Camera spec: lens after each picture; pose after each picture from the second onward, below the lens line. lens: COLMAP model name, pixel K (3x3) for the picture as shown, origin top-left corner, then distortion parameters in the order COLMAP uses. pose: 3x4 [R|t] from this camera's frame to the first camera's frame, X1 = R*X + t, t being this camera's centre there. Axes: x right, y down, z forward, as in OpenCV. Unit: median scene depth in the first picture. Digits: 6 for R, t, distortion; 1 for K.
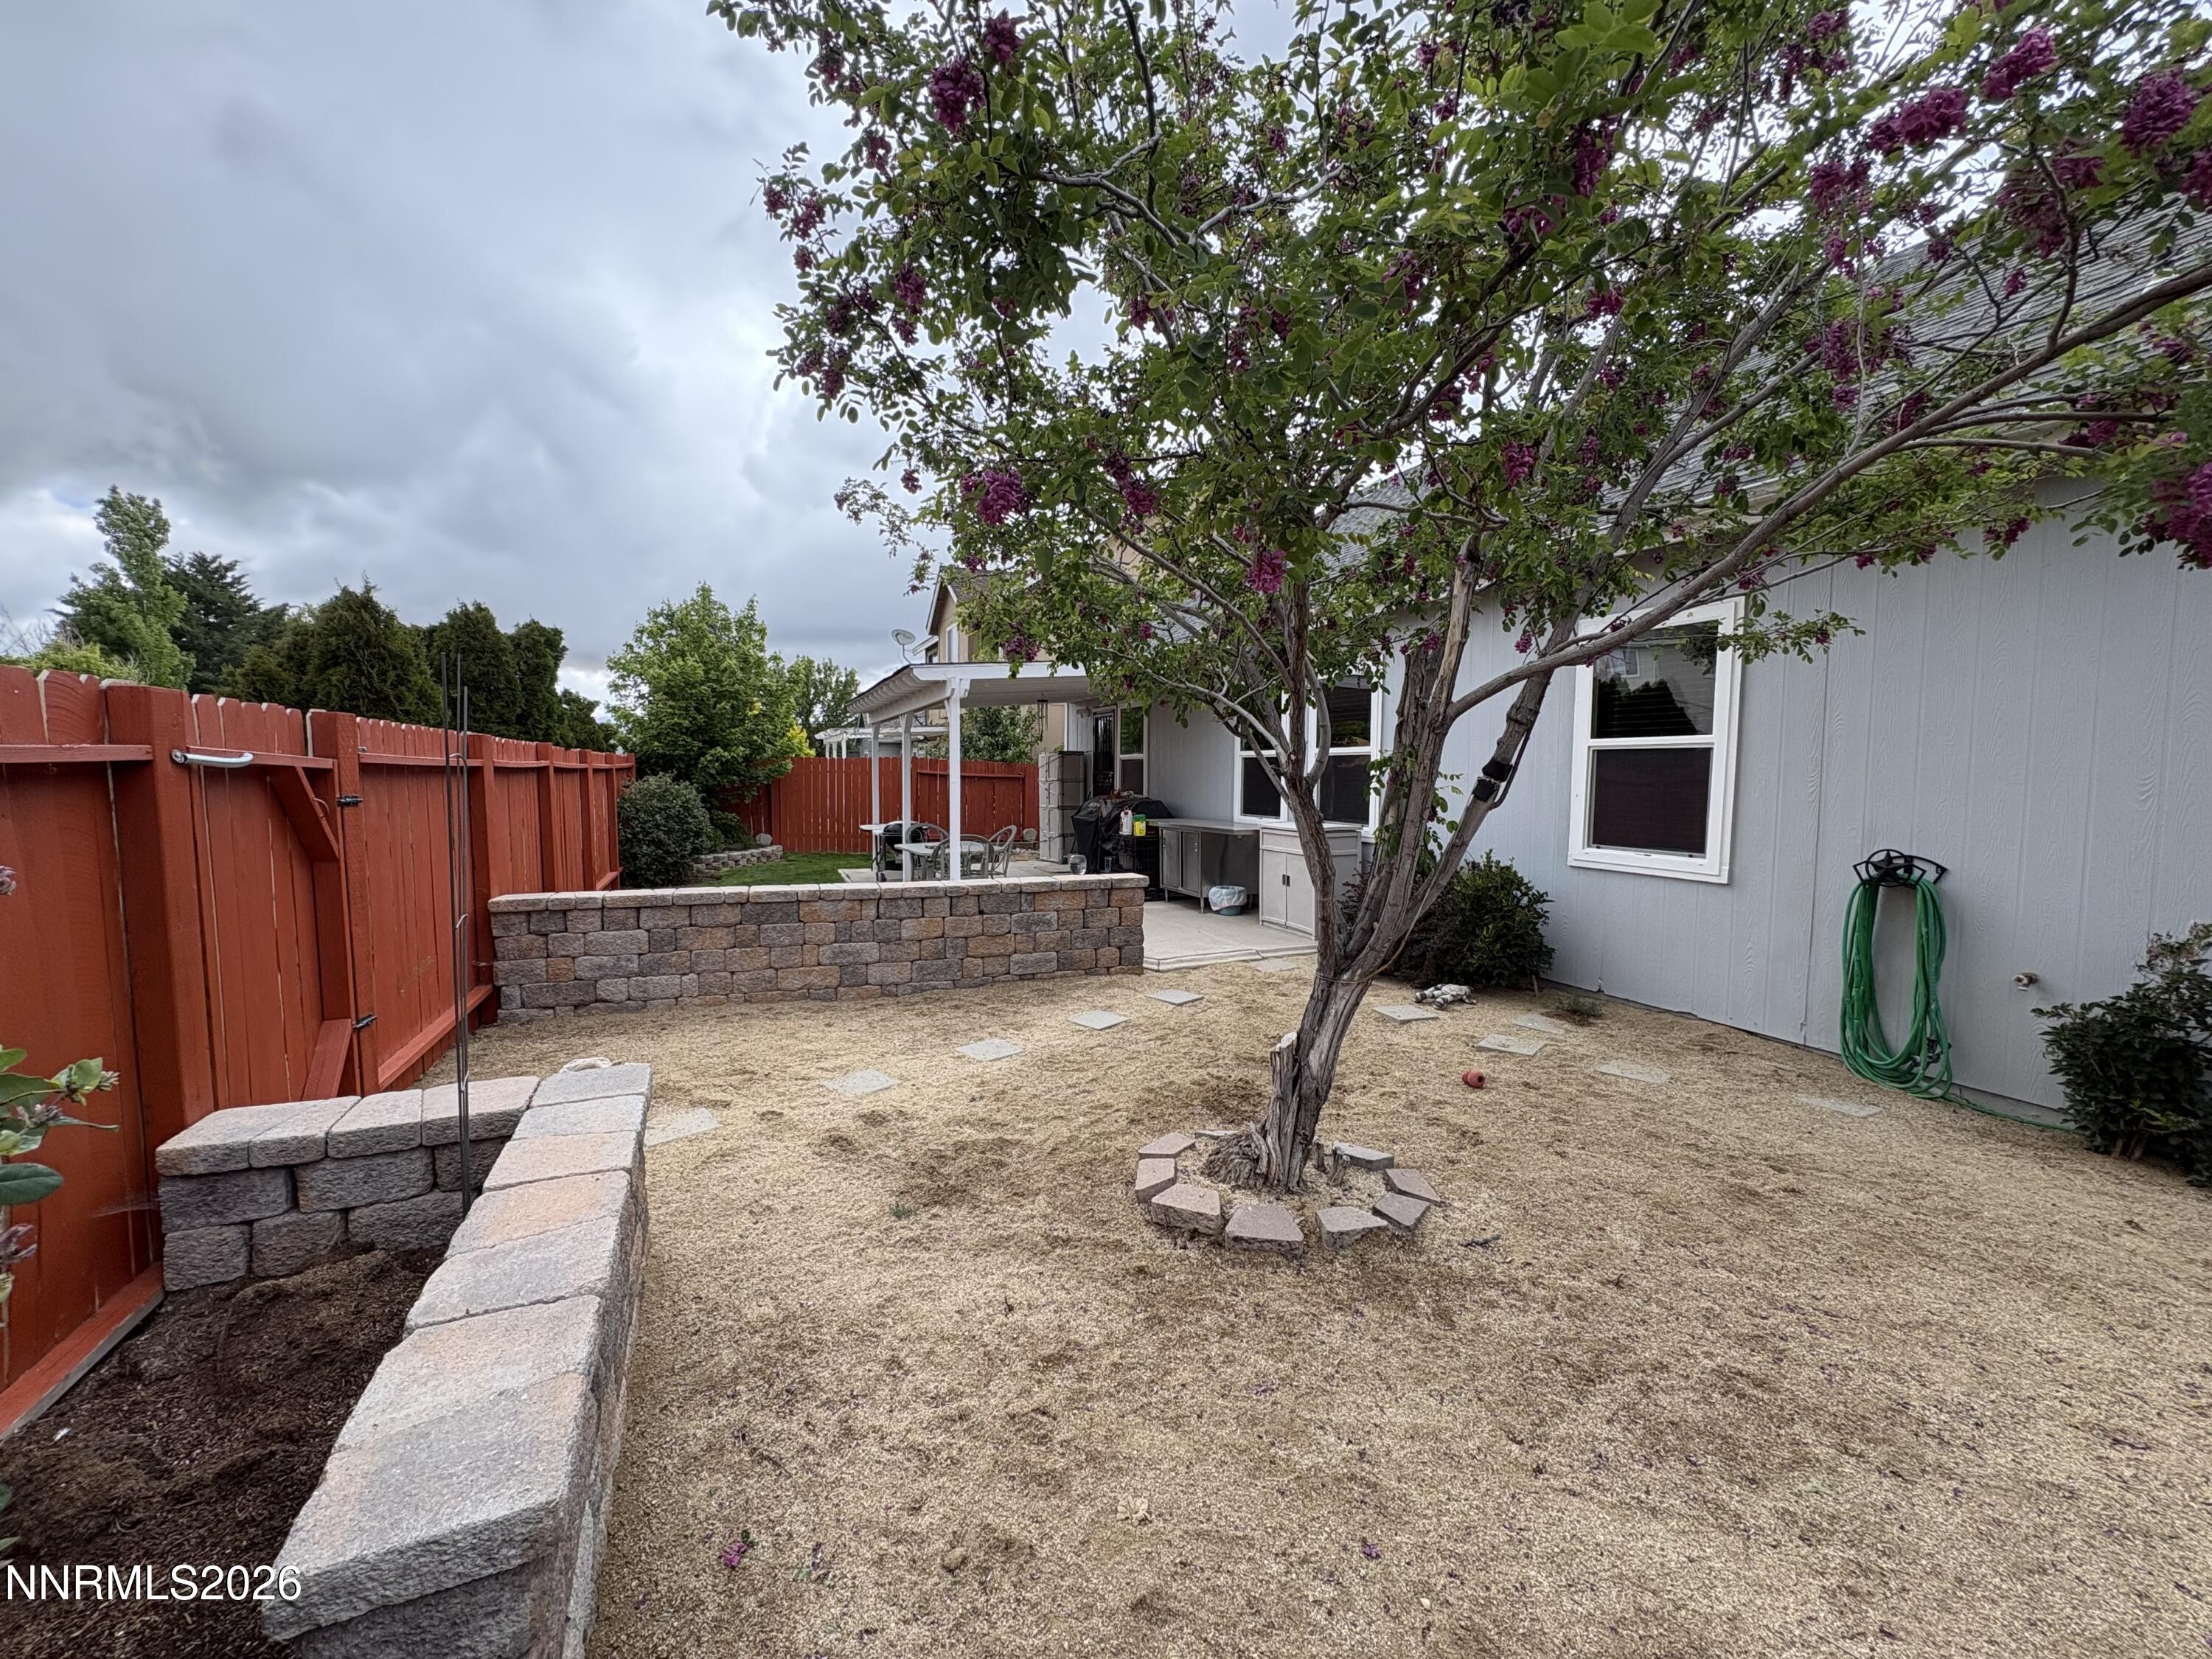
lens RADIAL K [[886.7, 0, 1106.0], [0, 886.7, 829.5], [0, 0, 1]] dist [0.000929, 0.000102]
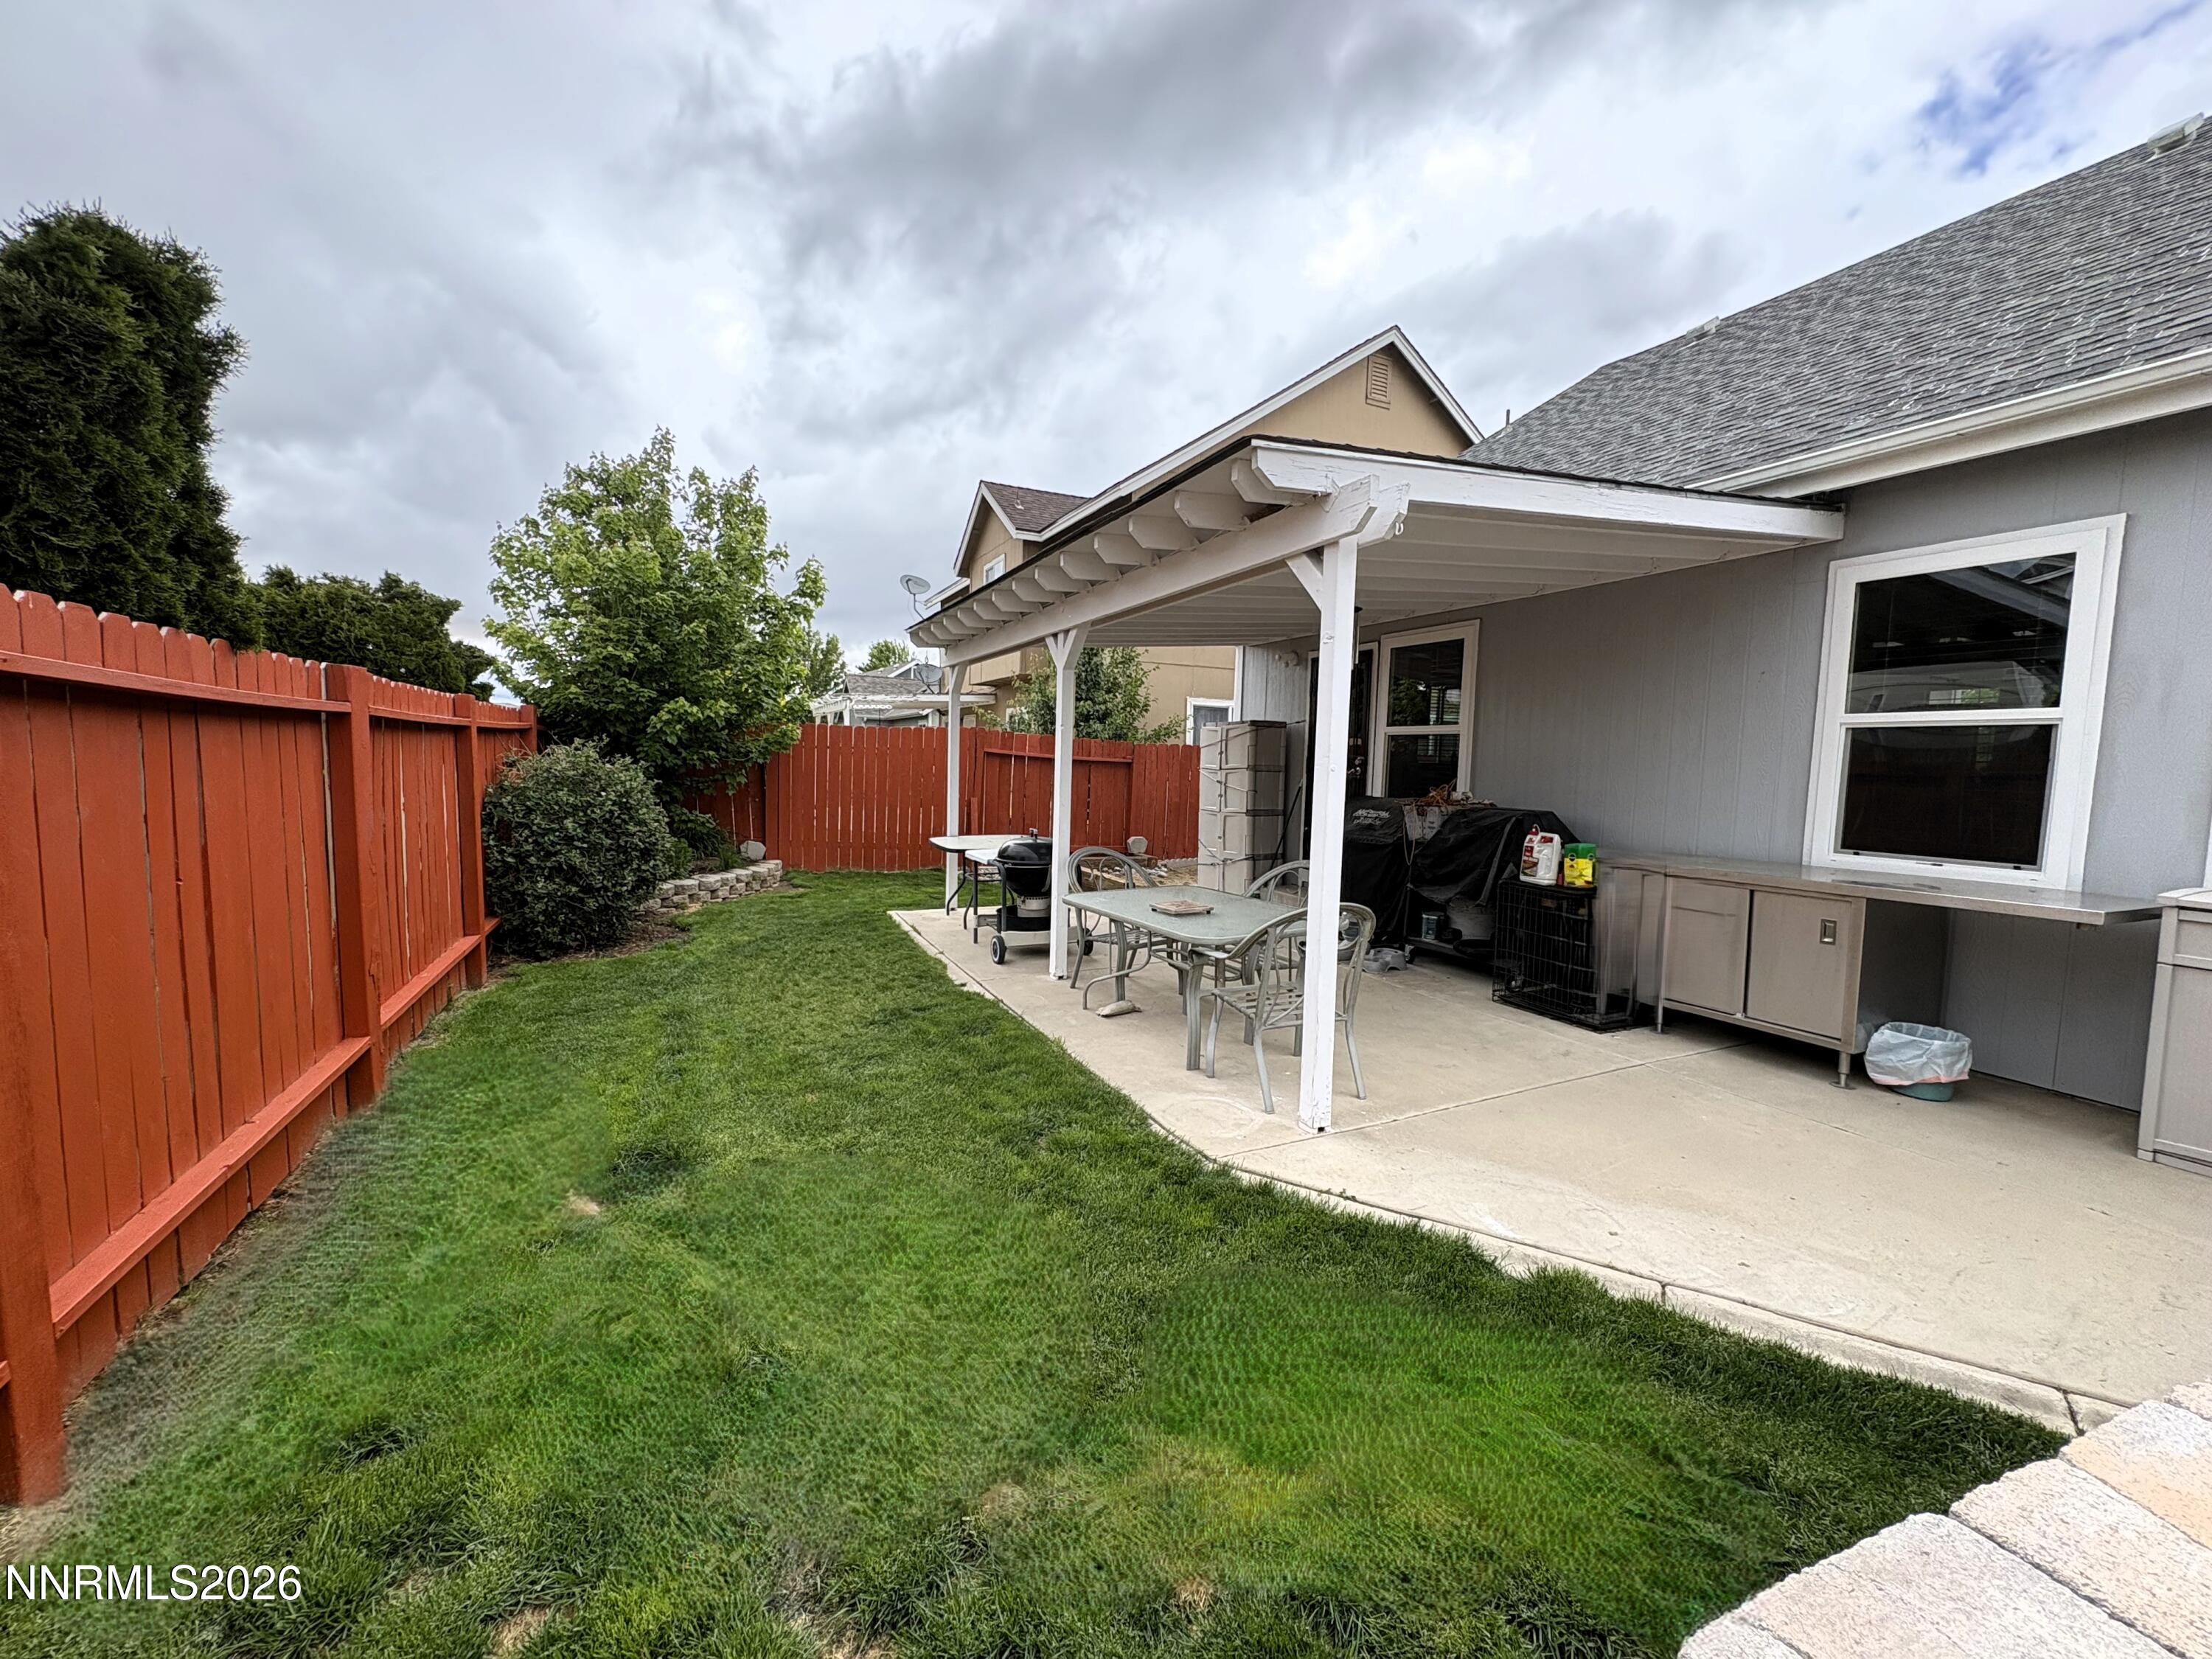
lens RADIAL K [[883.0, 0, 1106.0], [0, 883.0, 829.5], [0, 0, 1]] dist [-0.001629, -0.000181]
pose [[0.998953, 0.017161, 0.042399, -0.184698], [-0.017758, 0.999748, 0.013749, -0.020441], [-0.042152, -0.014487, 0.999006, 0.409349]]
